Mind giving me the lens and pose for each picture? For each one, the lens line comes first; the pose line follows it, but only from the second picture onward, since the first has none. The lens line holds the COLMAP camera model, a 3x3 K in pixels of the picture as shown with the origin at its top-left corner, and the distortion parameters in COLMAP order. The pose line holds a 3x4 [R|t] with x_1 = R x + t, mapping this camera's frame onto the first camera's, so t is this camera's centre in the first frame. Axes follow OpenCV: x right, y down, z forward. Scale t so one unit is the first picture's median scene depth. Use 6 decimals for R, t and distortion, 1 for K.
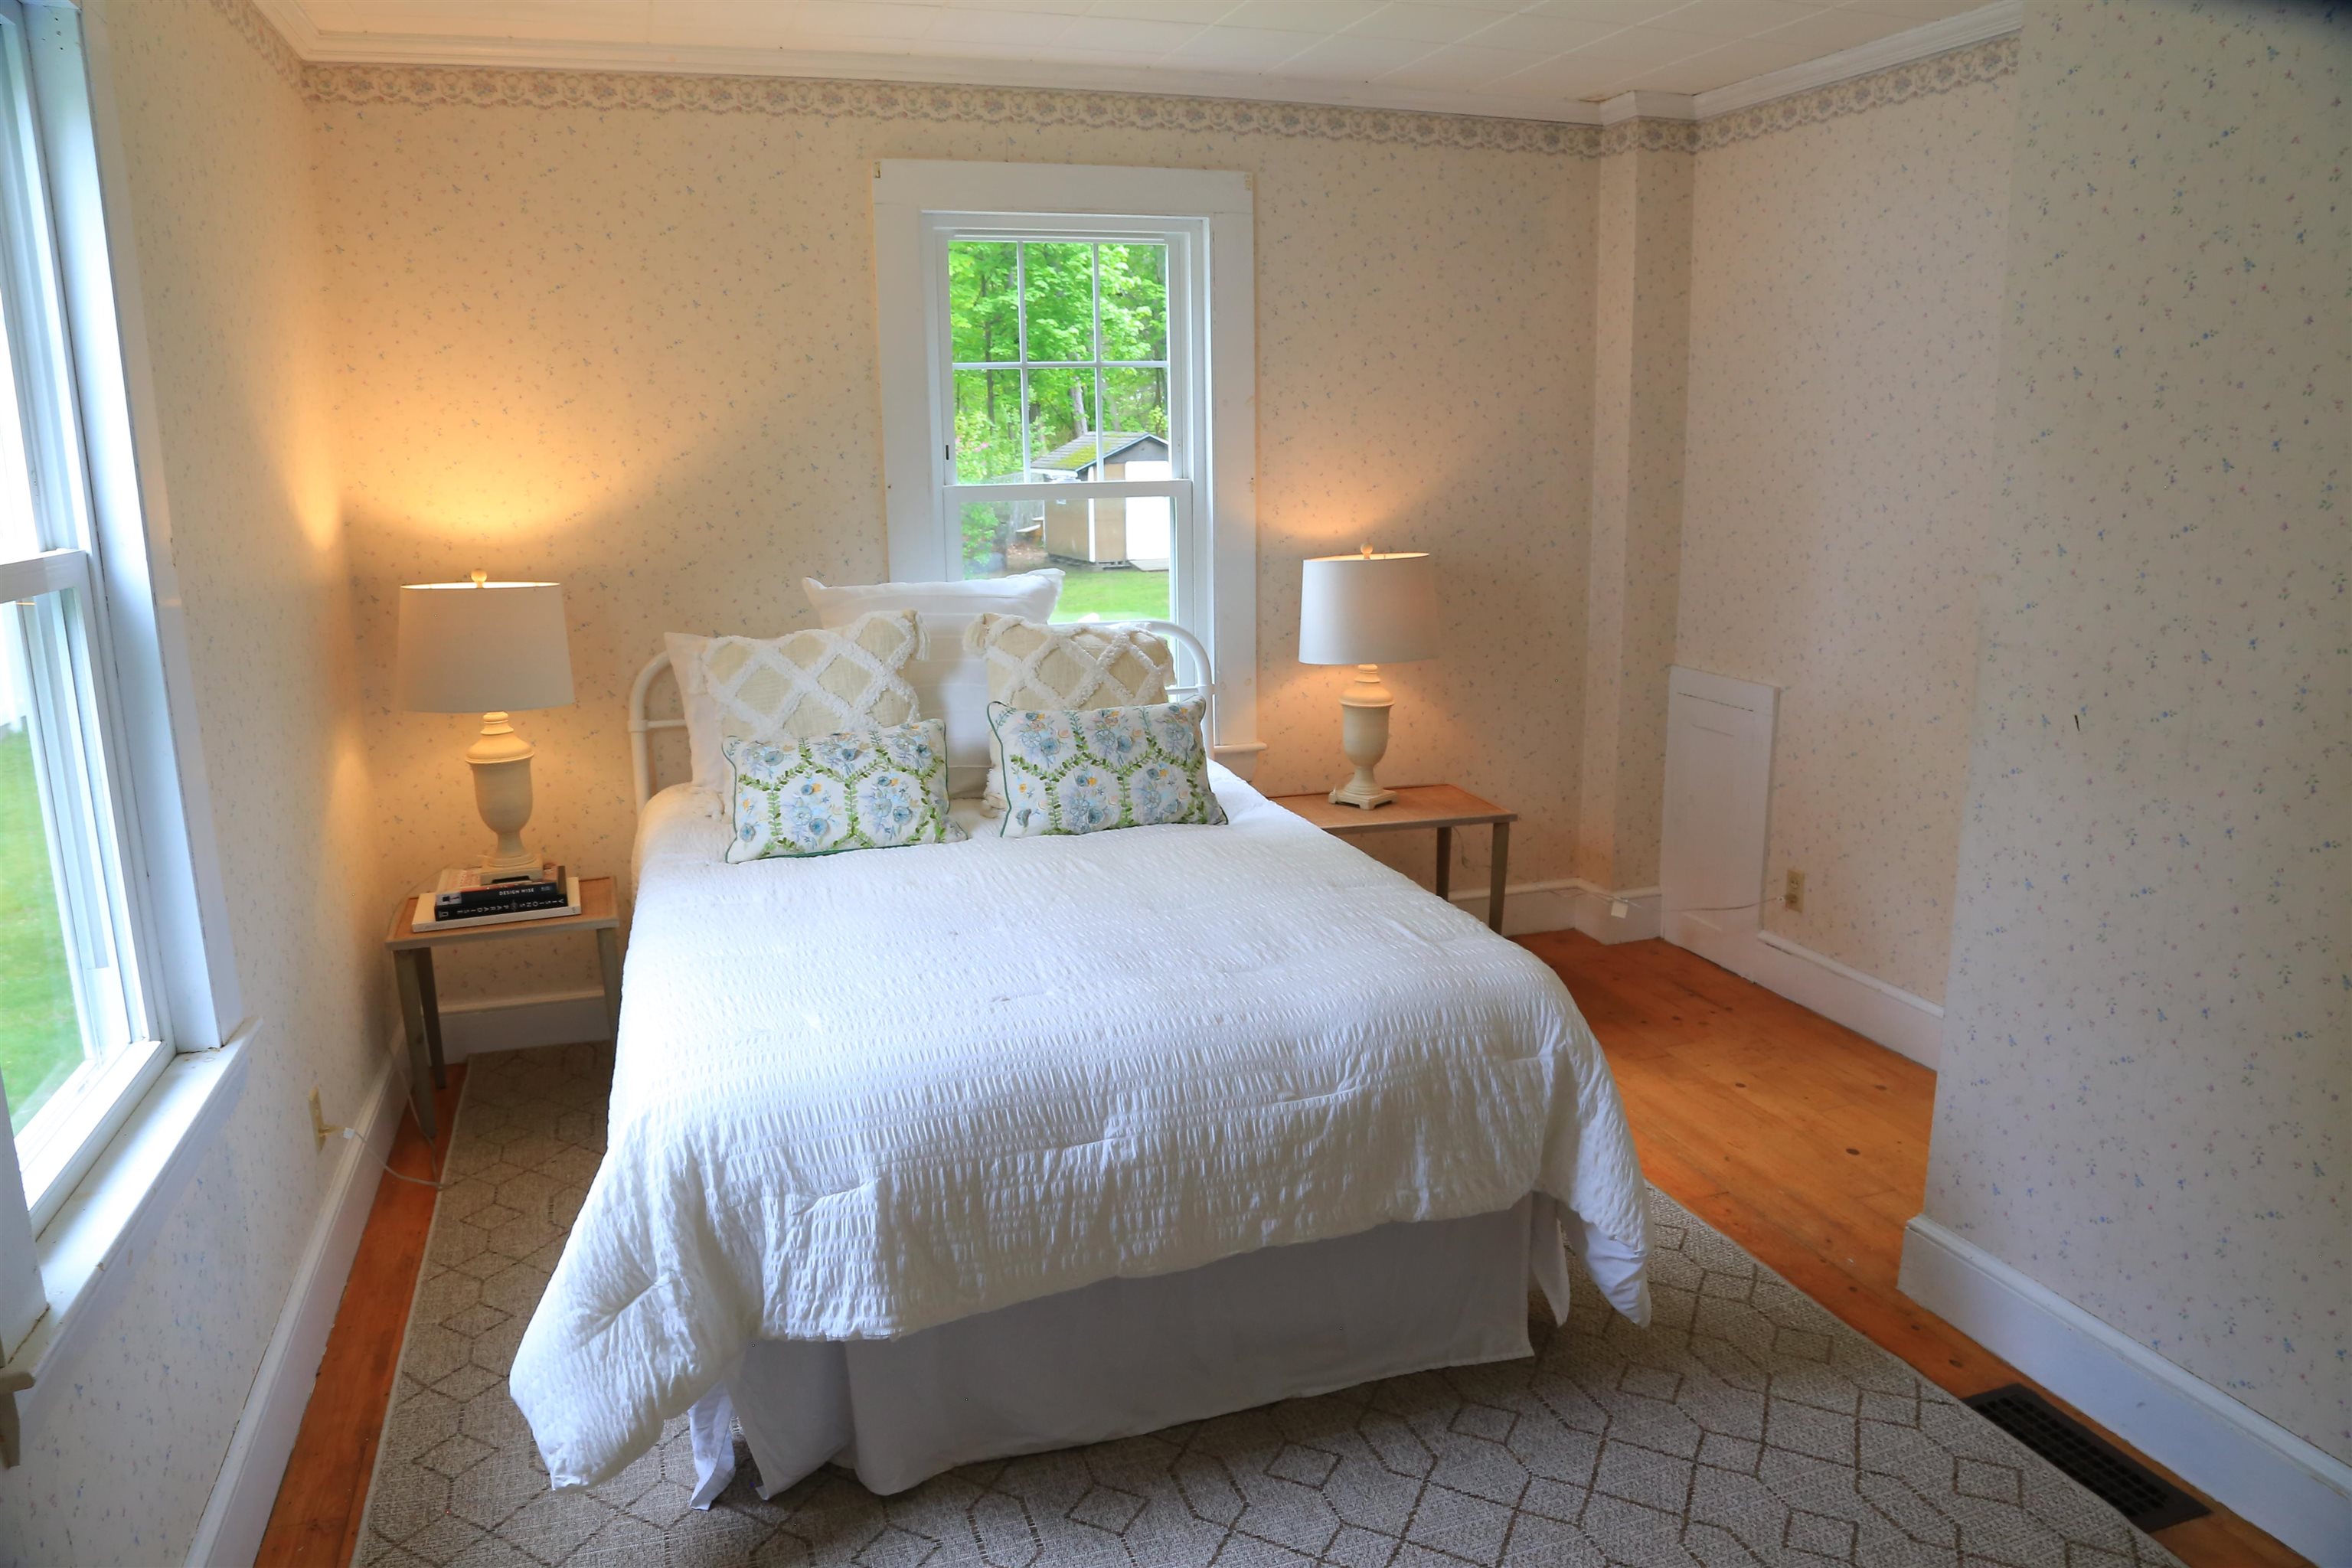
lens RADIAL K [[1618.9, 0, 1161.8], [0, 1618.9, 795.6], [0, 0, 1]] dist [-0.120407, 0.067488]
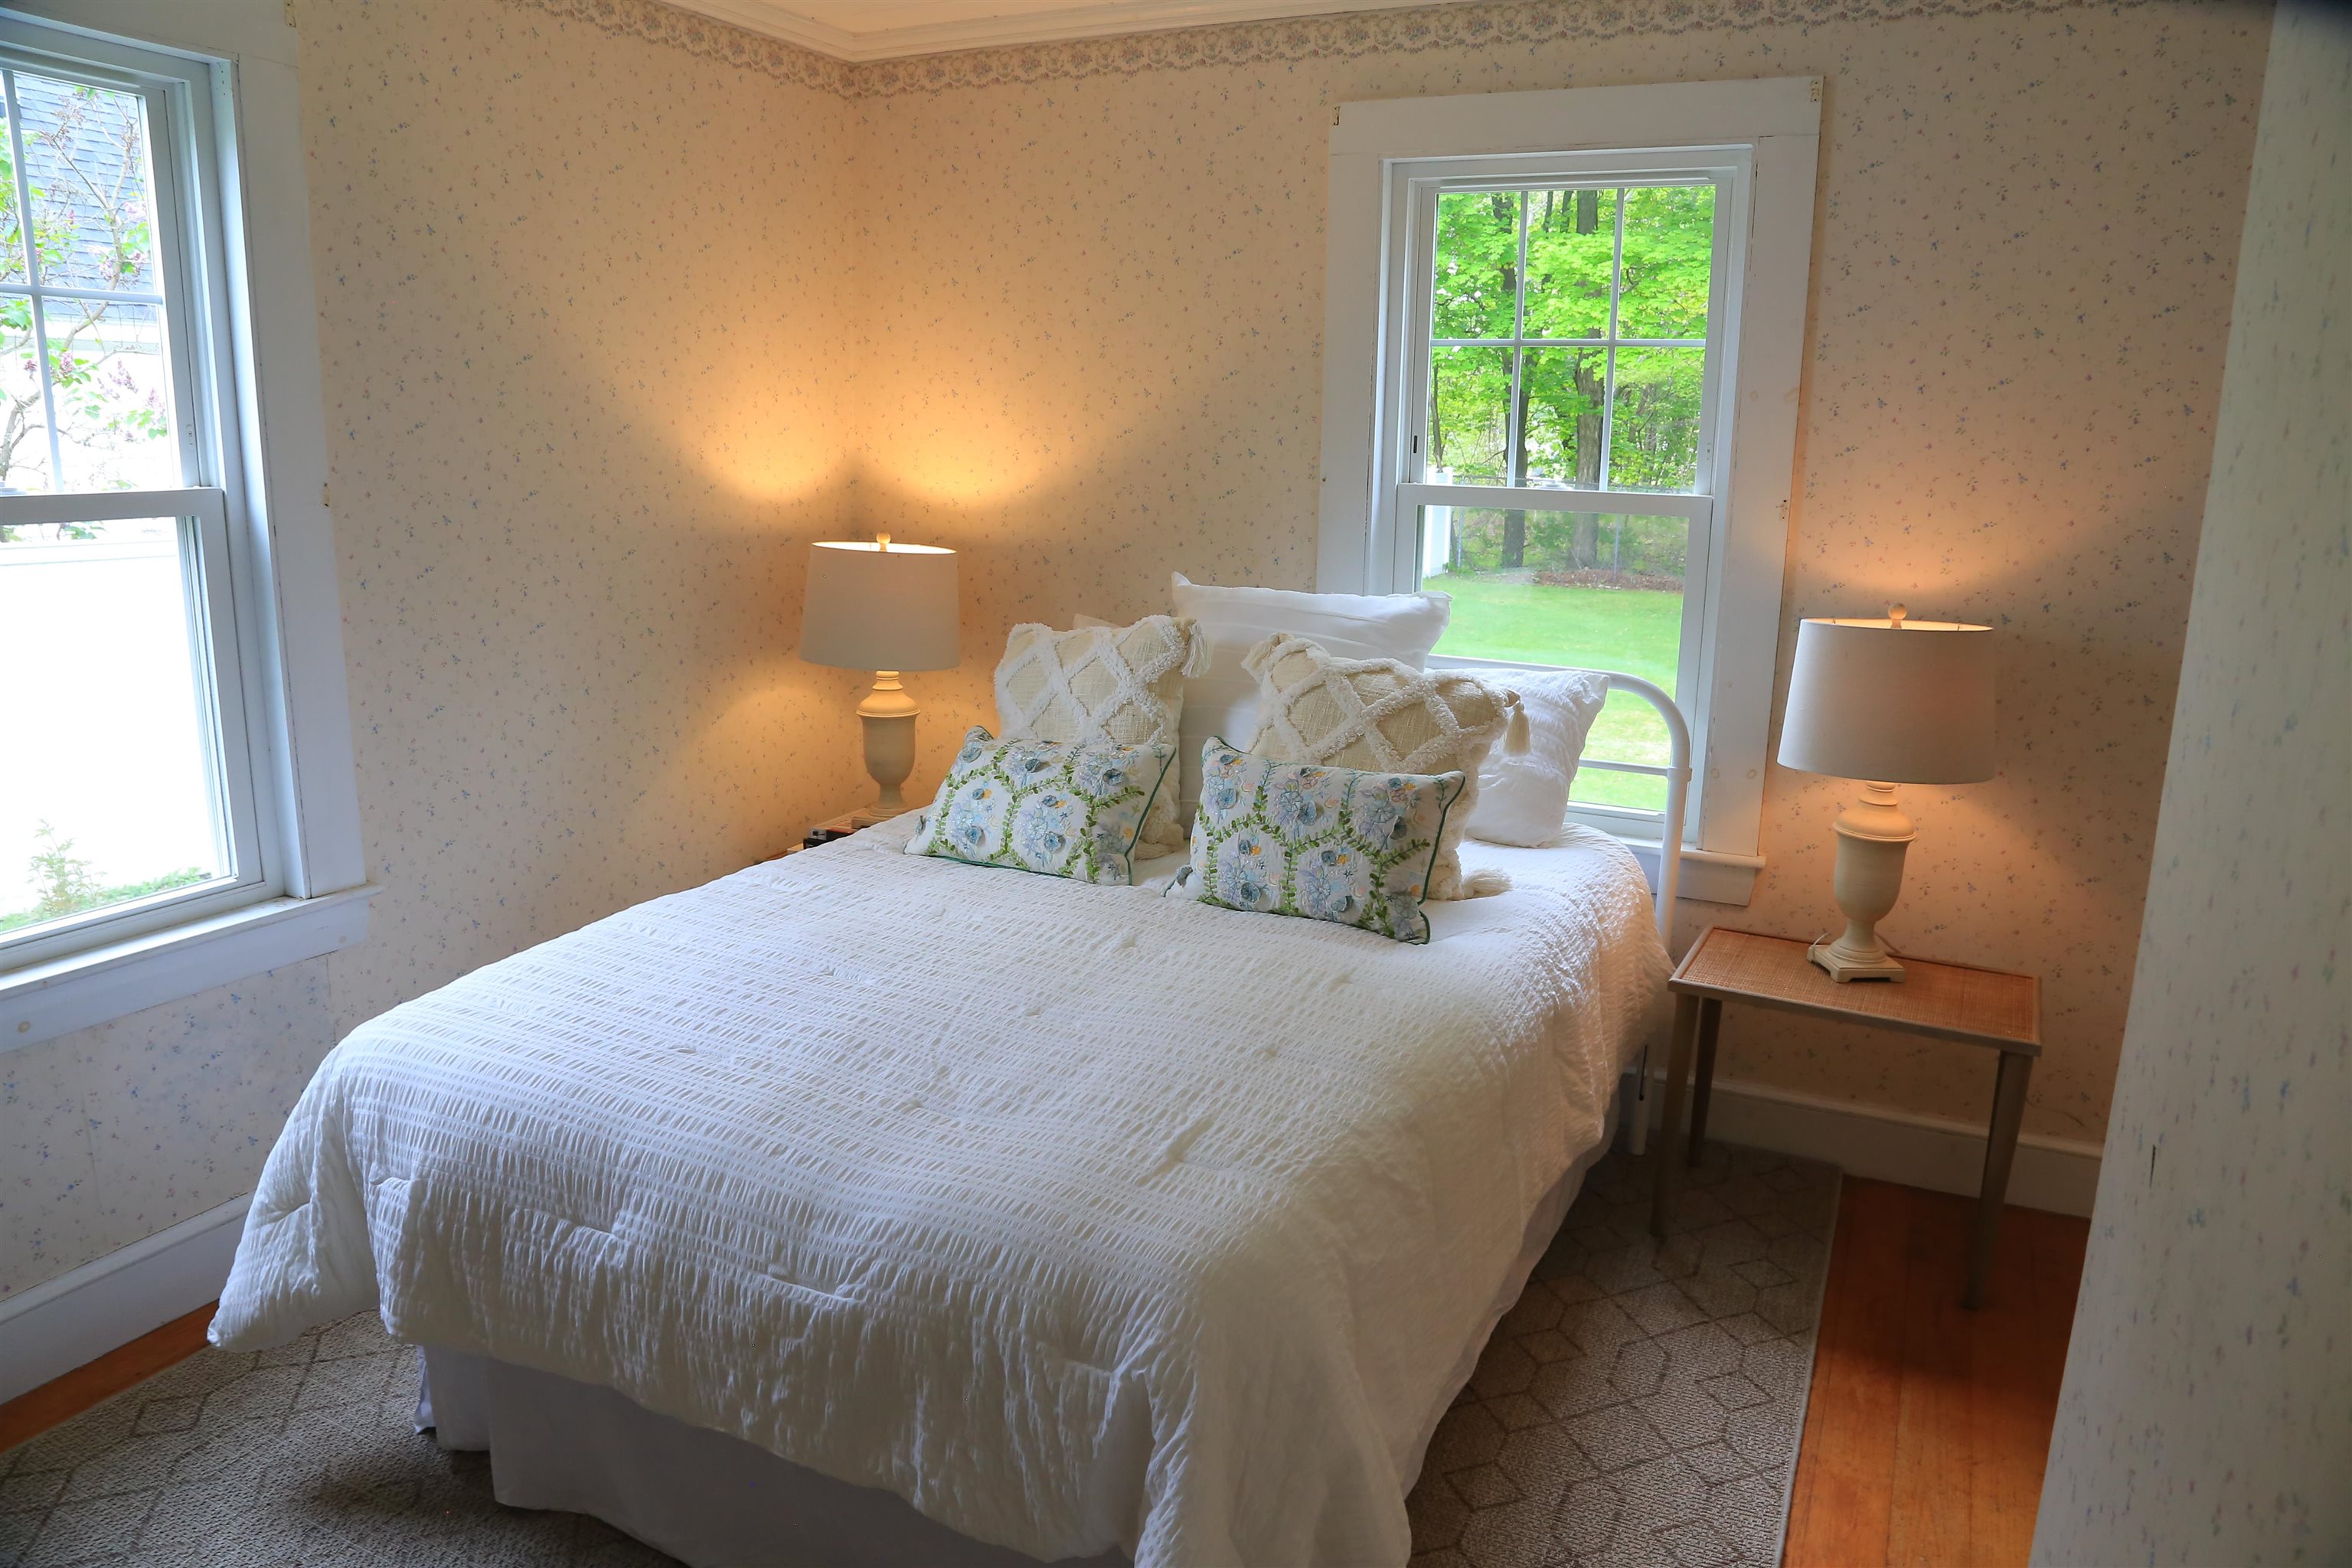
lens RADIAL K [[1618.9, 0, 1171.0], [0, 1618.9, 791.4], [0, 0, 1]] dist [-0.120407, 0.067488]
pose [[0.709573, 0.181385, -0.680886, 0.473634], [-0.179226, 0.980979, 0.074552, -0.090673], [0.681458, 0.069133, 0.728585, 0.376196]]
